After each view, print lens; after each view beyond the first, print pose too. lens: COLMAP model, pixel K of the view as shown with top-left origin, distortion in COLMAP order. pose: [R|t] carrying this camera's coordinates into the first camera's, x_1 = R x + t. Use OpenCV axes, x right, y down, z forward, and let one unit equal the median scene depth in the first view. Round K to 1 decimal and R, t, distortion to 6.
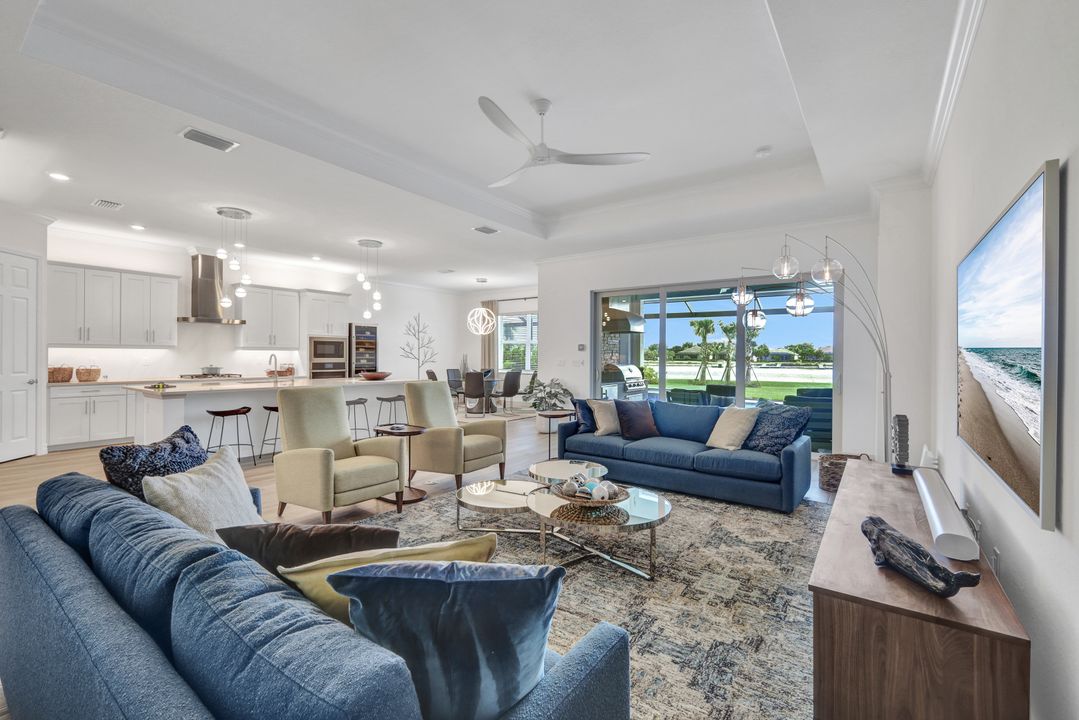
lens RADIAL K [[467.6, 0, 534.7], [0, 467.6, 355.9], [0, 0, 1]] dist [-0.000587, 0.000308]
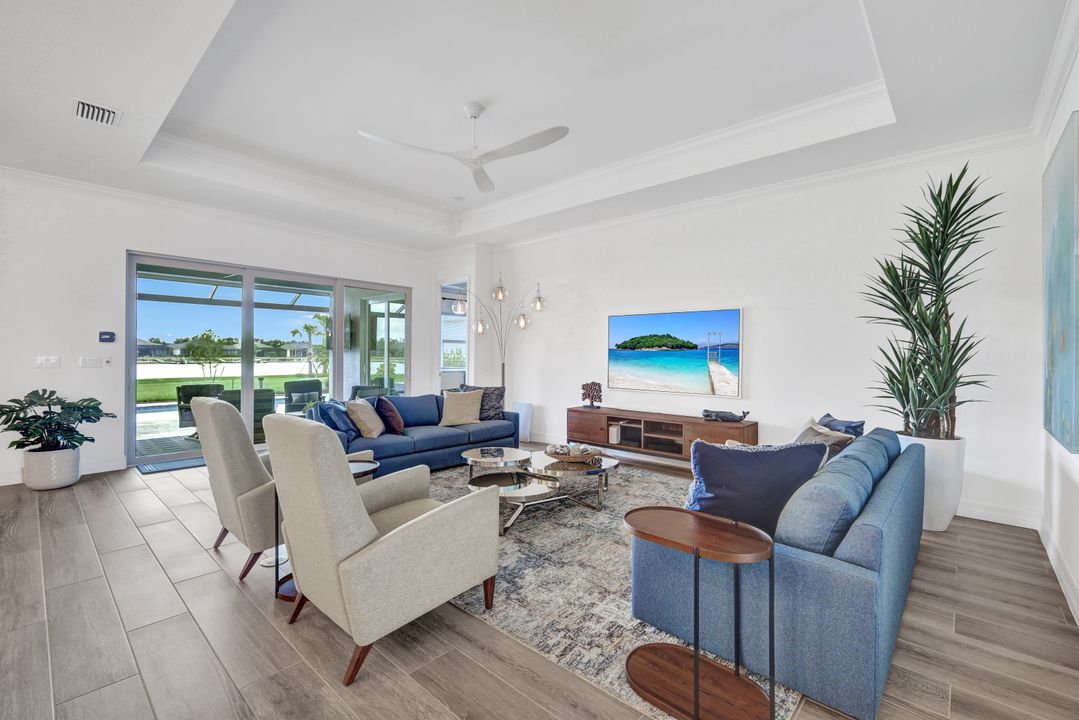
lens RADIAL K [[467.6, 0, 543.7], [0, 467.6, 364.6], [0, 0, 1]] dist [-0.000587, 0.000308]
pose [[0.089653, -0.025105, 0.995657, -0.472757], [-0.009300, 0.999618, 0.026043, -0.003079], [-0.995930, -0.011594, 0.089386, 0.358408]]
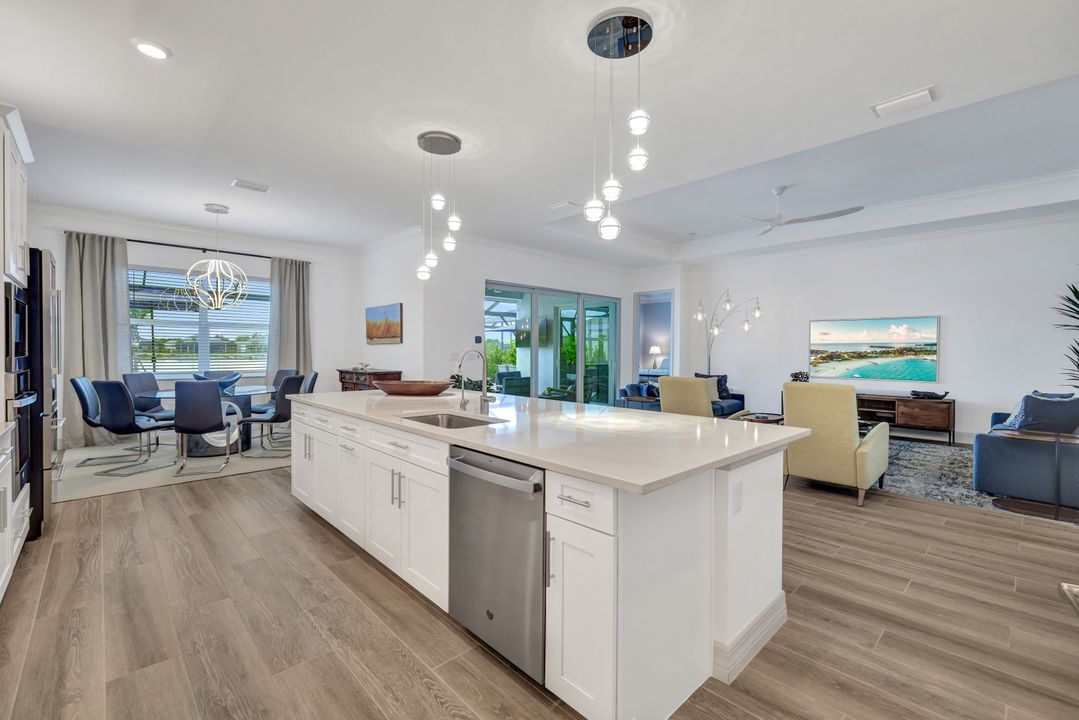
lens RADIAL K [[467.6, 0, 544.3], [0, 467.6, 361.9], [0, 0, 1]] dist [-0.000587, 0.000308]
pose [[0.169168, -0.029283, 0.985152, -0.783167], [-0.005642, 0.999513, 0.030679, -0.004053], [-0.985571, -0.010749, 0.168921, 0.710385]]
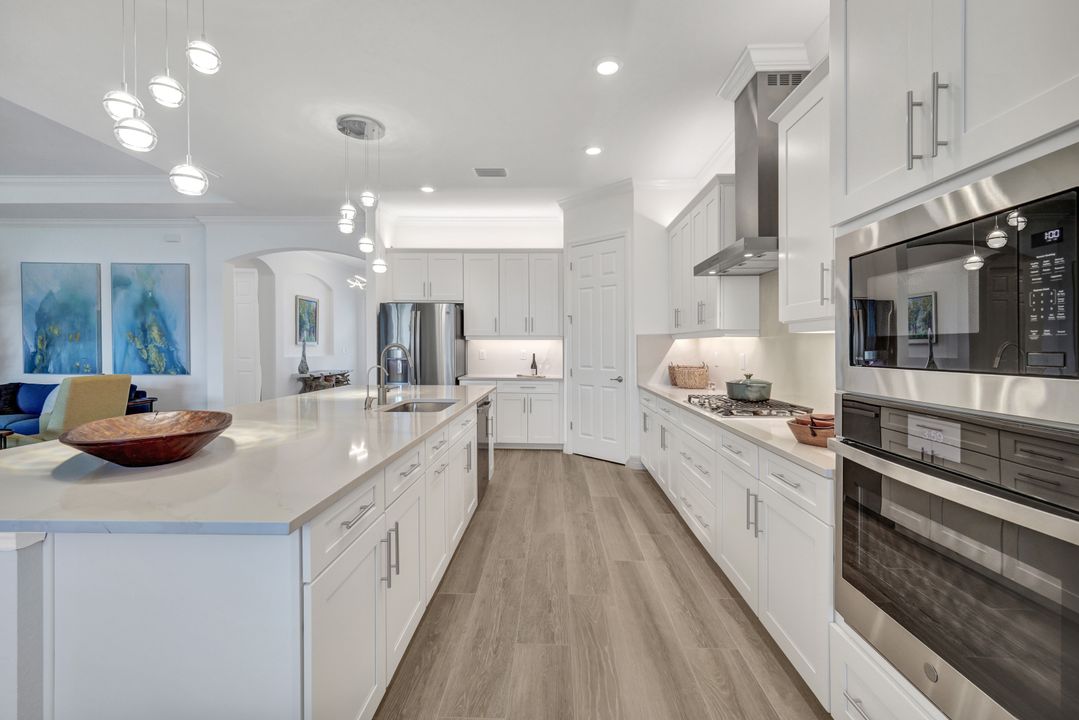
lens RADIAL K [[467.6, 0, 548.7], [0, 467.6, 354.3], [0, 0, 1]] dist [-0.000587, 0.000308]
pose [[-0.810463, 0.000480, -0.585790, -0.335456], [-0.009712, 0.999851, 0.014256, -0.000770], [0.585710, 0.017244, -0.810337, 1.195938]]
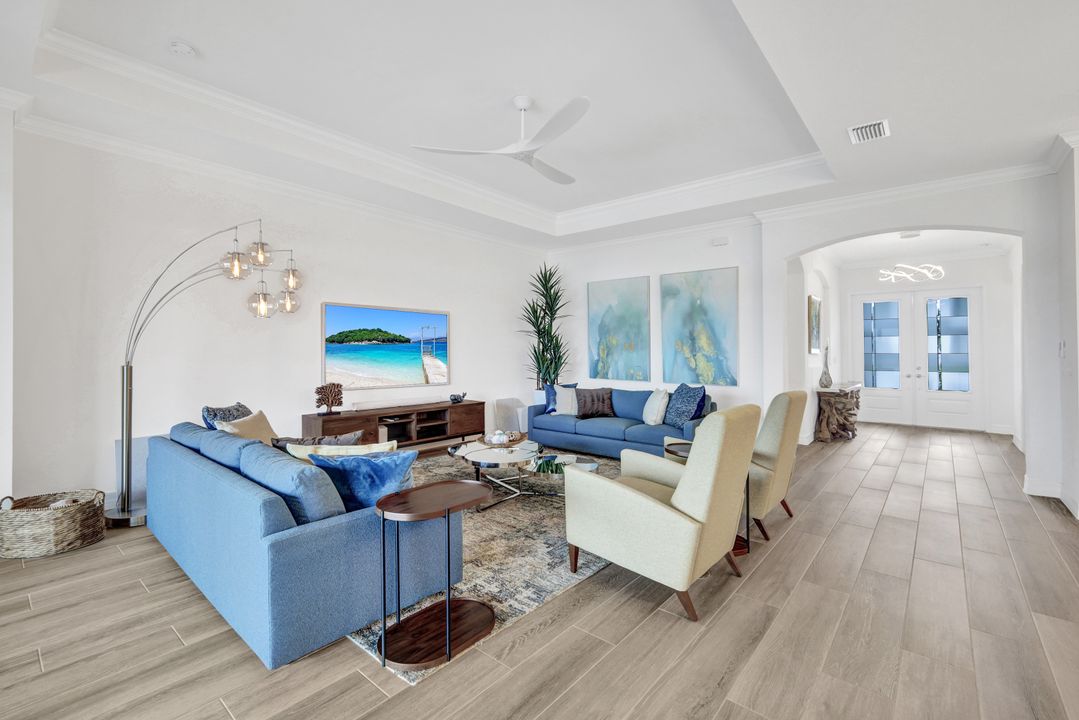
lens RADIAL K [[467.6, 0, 553.1], [0, 467.6, 362.9], [0, 0, 1]] dist [-0.000587, 0.000308]
pose [[-0.999026, -0.010591, 0.042837, -0.041083], [-0.009524, 0.999641, 0.025038, -0.000712], [-0.043087, 0.024605, -0.998768, 0.941256]]
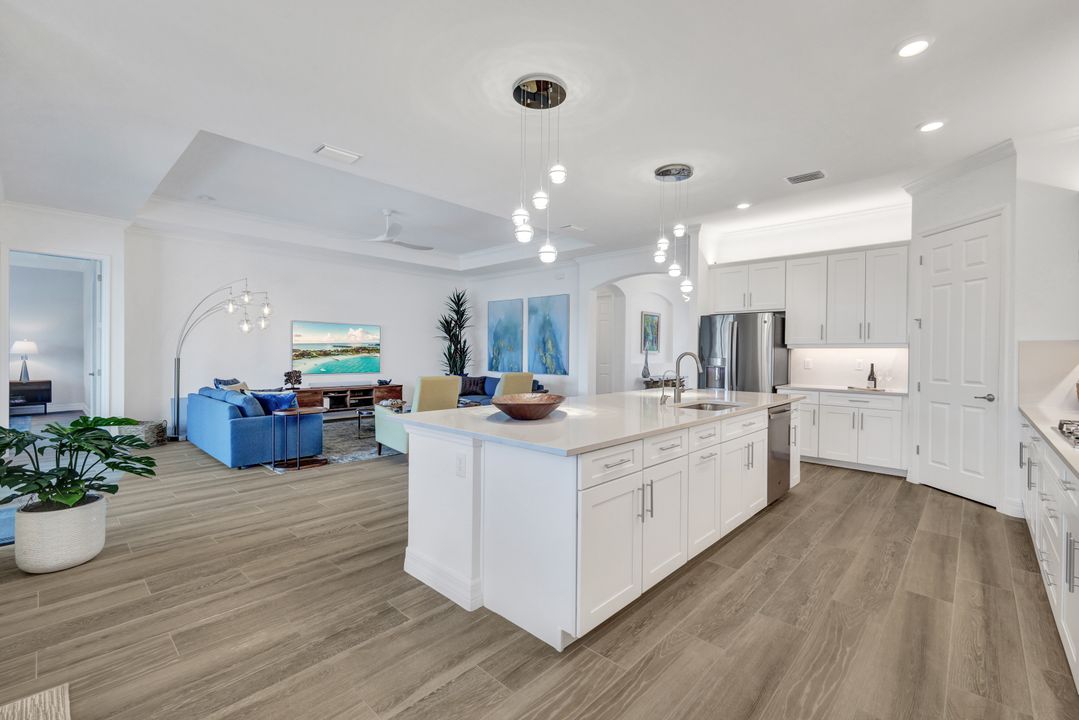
lens RADIAL K [[467.6, 0, 543.9], [0, 467.6, 364.8], [0, 0, 1]] dist [-0.000587, 0.000308]
pose [[-0.994268, -0.015356, 0.105810, -0.364780], [-0.012511, 0.999544, 0.027498, -0.001790], [-0.106184, 0.026017, -0.994006, 1.283979]]
